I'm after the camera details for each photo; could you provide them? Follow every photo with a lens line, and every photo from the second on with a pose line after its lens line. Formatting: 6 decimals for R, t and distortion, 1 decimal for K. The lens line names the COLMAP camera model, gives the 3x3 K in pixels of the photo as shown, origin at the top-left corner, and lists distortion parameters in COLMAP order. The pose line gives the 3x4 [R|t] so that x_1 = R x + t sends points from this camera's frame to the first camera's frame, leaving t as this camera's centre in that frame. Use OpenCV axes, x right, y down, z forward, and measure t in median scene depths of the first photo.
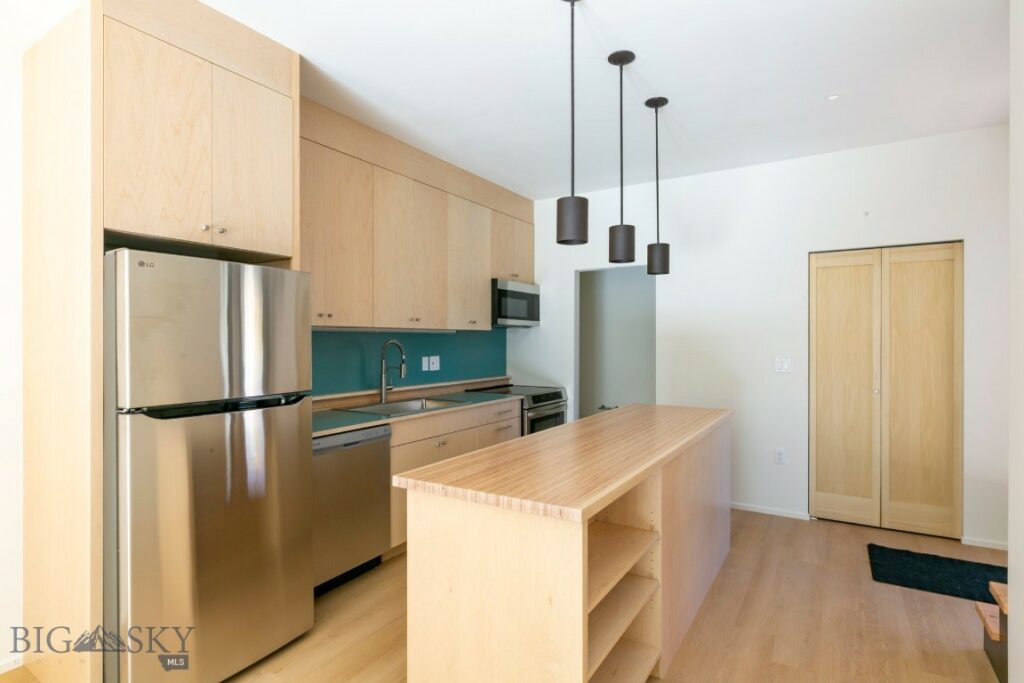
lens RADIAL K [[522.7, 0, 513.4], [0, 522.7, 343.0], [0, 0, 1]] dist [-0.000691, -0.000037]
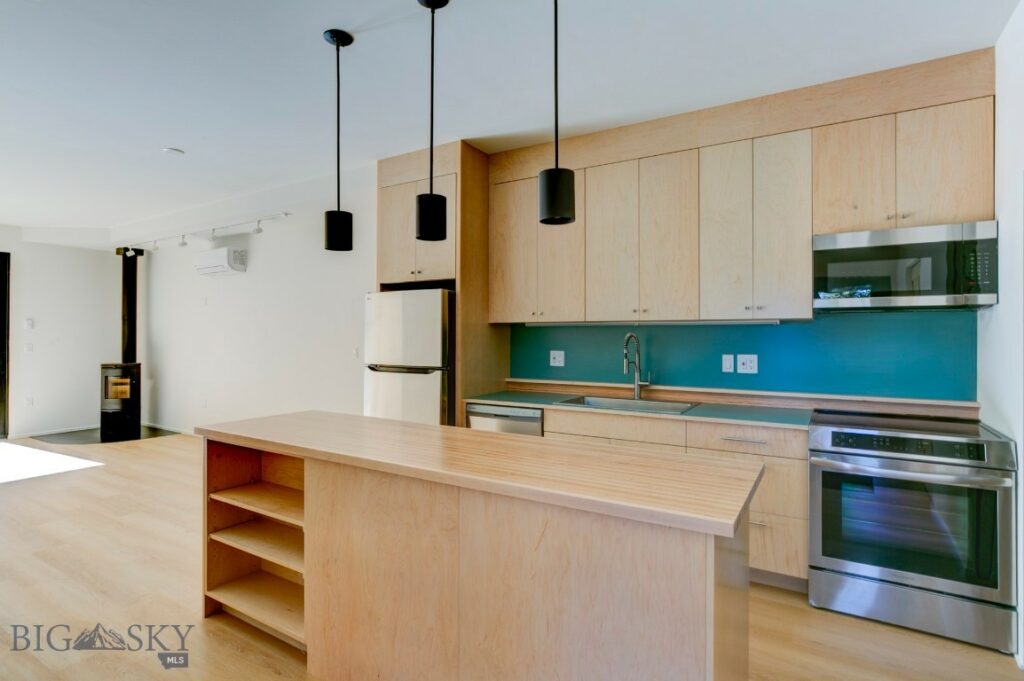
lens RADIAL K [[522.7, 0, 509.1], [0, 522.7, 337.9], [0, 0, 1]] dist [-0.000691, -0.000037]
pose [[0.026545, 0.006304, -0.999628, 0.667451], [-0.001675, 0.999979, 0.006262, -0.004086], [0.999646, 0.001508, 0.026555, 0.694244]]
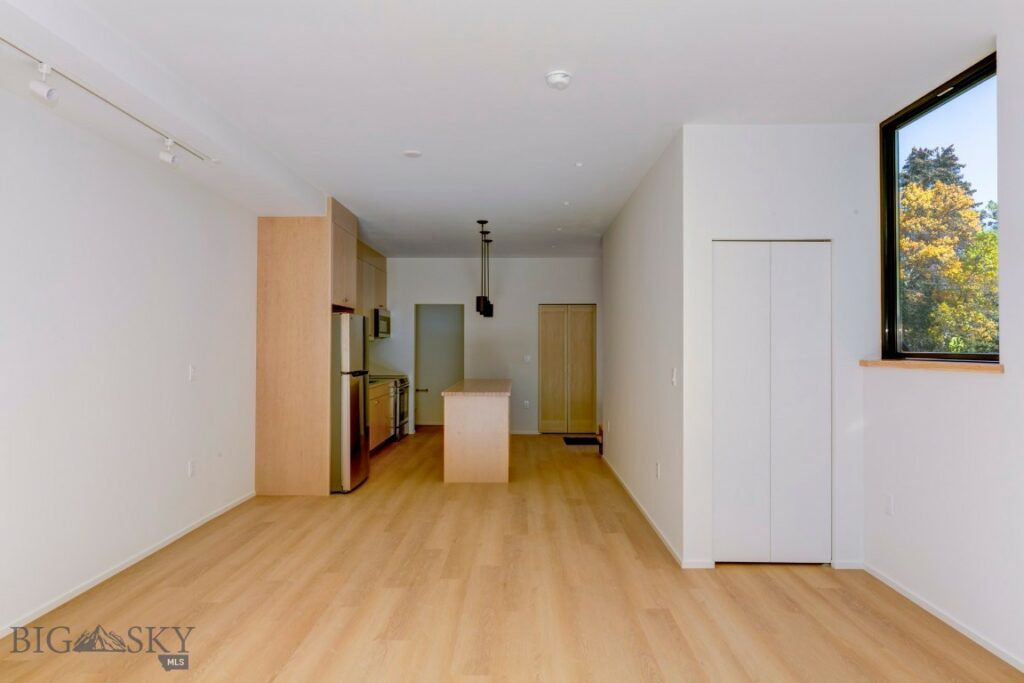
lens RADIAL K [[590.4, 0, 512.2], [0, 590.4, 343.1], [0, 0, 1]] dist [0.000293, -0.000231]
pose [[0.855750, 0.007971, 0.517327, -0.721966], [-0.003924, 0.999953, -0.008917, -0.000376], [-0.517374, 0.005601, 0.855741, -0.928230]]
